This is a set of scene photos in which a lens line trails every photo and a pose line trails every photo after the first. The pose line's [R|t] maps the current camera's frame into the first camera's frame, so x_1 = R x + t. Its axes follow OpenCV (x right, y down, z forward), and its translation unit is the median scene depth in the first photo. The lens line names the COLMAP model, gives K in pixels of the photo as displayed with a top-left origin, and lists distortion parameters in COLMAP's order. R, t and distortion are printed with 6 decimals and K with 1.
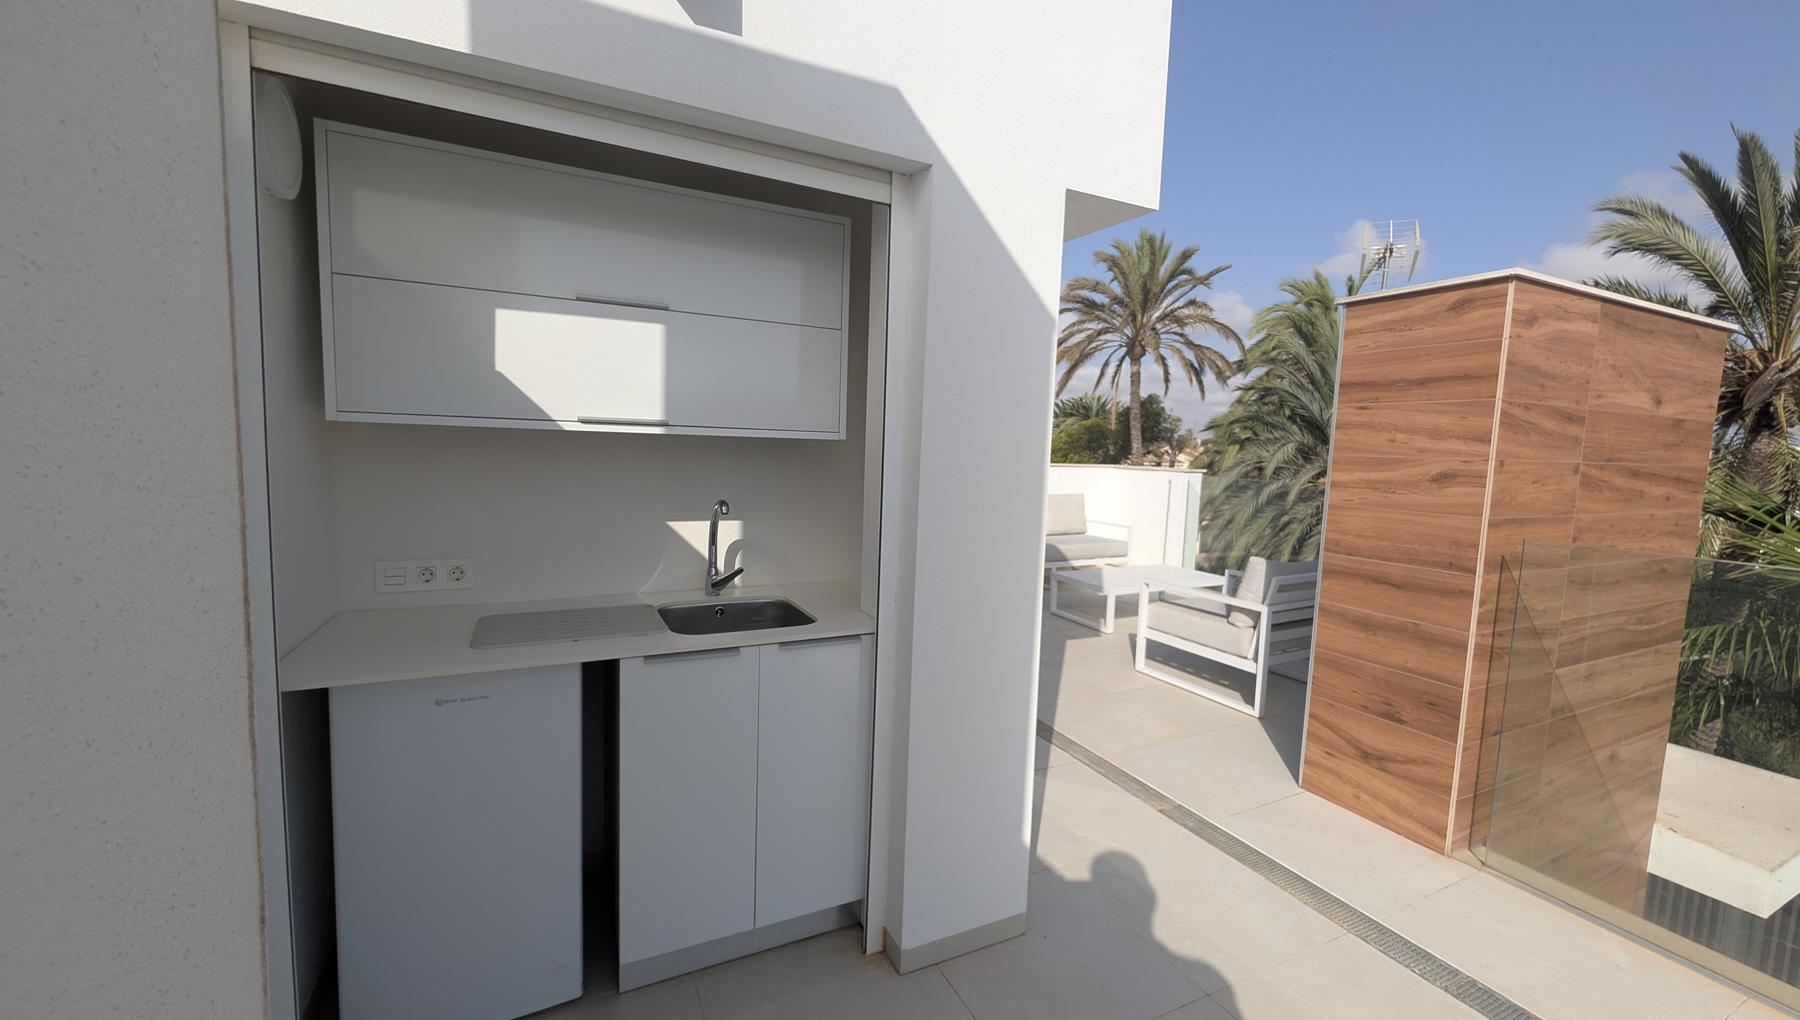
lens RADIAL K [[703.3, 0, 890.6], [0, 703.3, 504.7], [0, 0, 1]] dist [-0.002939, 0.000179]
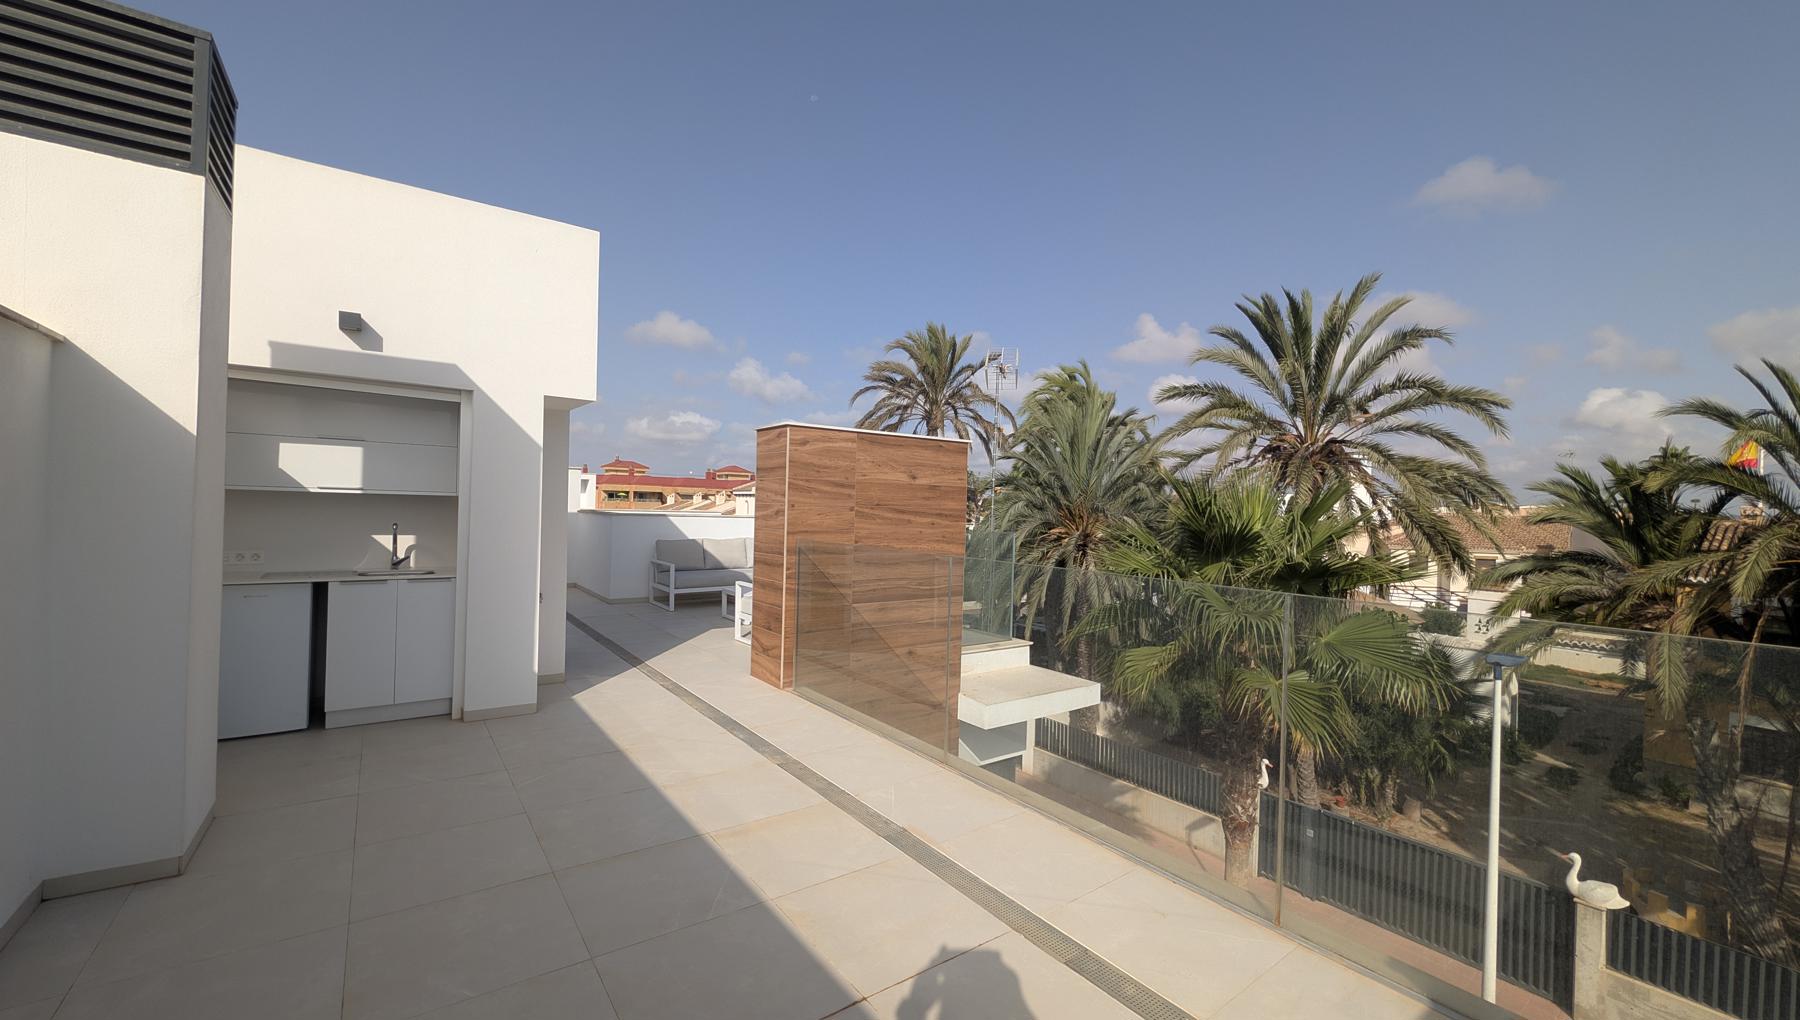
lens RADIAL K [[703.3, 0, 900.5], [0, 703.3, 506.3], [0, 0, 1]] dist [-0.002939, 0.000179]
pose [[0.982550, -0.005071, 0.185927, 0.513981], [0.020597, 0.996447, -0.081665, 0.086807], [-0.184852, 0.084069, 0.979164, -0.824333]]
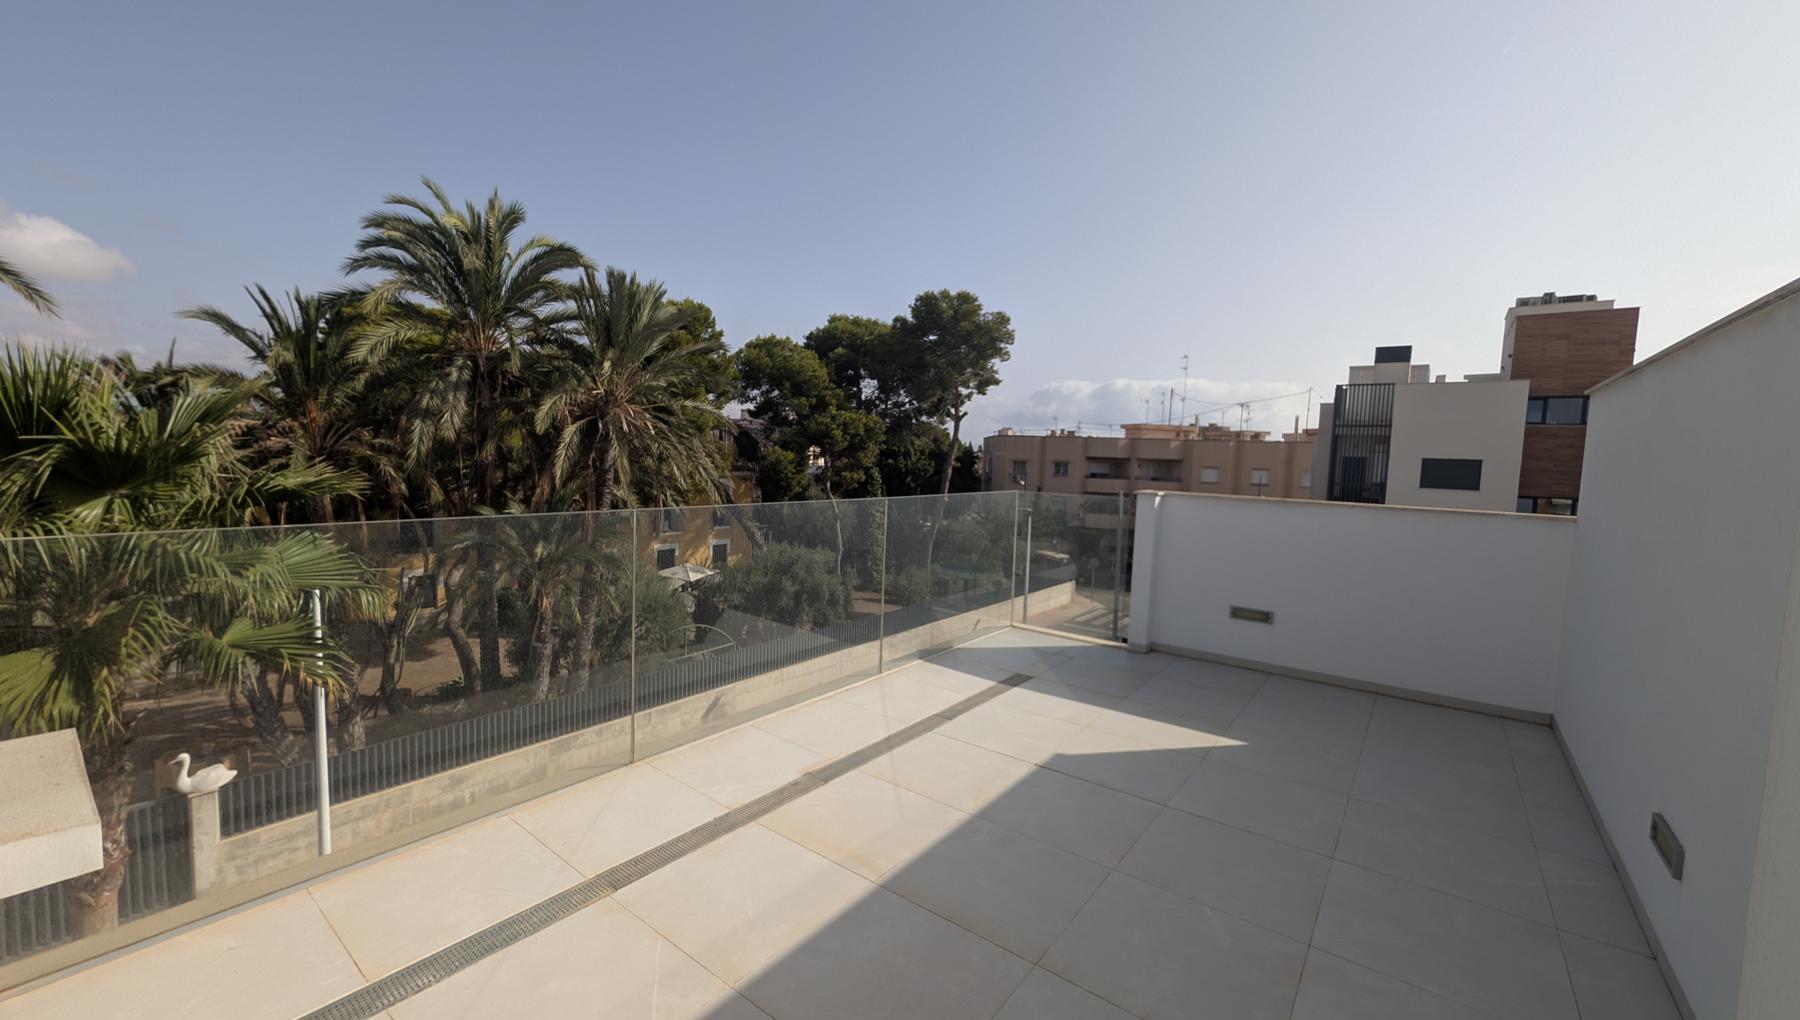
lens RADIAL K [[703.3, 0, 900.6], [0, 703.3, 500.7], [0, 0, 1]] dist [-0.002939, 0.000179]
pose [[-0.455780, -0.111157, 0.883124, -0.129599], [0.027016, 0.989987, 0.138551, -0.048456], [-0.889682, 0.087007, -0.448213, 0.339398]]
